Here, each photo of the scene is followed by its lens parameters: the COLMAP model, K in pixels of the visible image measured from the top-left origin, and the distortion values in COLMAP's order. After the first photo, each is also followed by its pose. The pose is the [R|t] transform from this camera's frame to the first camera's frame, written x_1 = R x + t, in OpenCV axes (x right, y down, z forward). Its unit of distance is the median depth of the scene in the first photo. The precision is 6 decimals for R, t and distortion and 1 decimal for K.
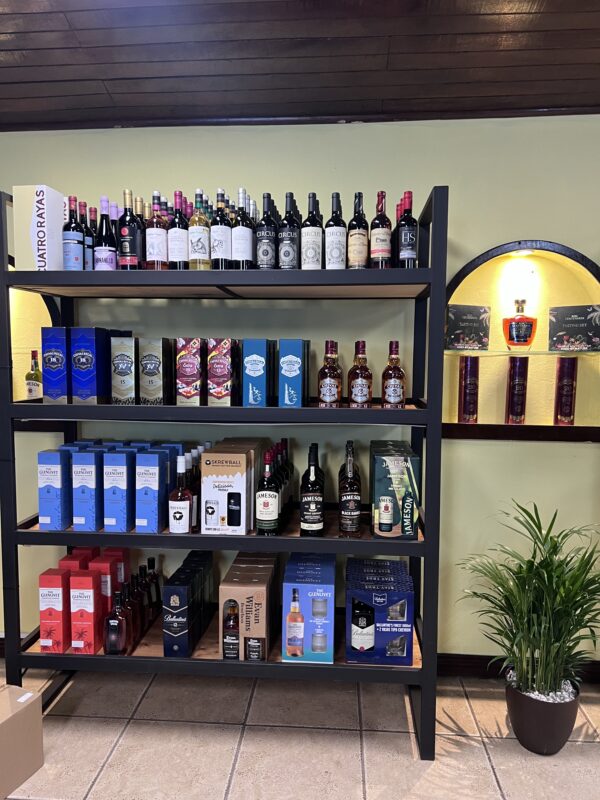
lens RADIAL K [[603.7, 0, 300.0], [0, 603.7, 400.0], [0, 0, 1]] dist [0.050836, -0.004817]
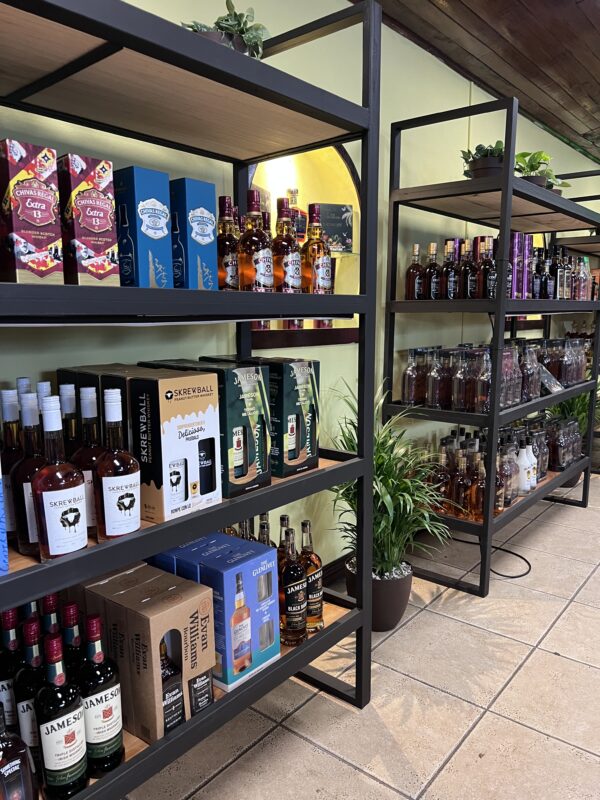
lens RADIAL K [[603.4, 0, 300.0], [0, 603.4, 400.0], [0, 0, 1]] dist [0.024645, -0.000920]
pose [[0.582978, -0.131734, 0.801738, -0.467602], [0.083315, 0.991259, 0.102293, 0.063179], [-0.808205, 0.007162, 0.588857, 0.555861]]
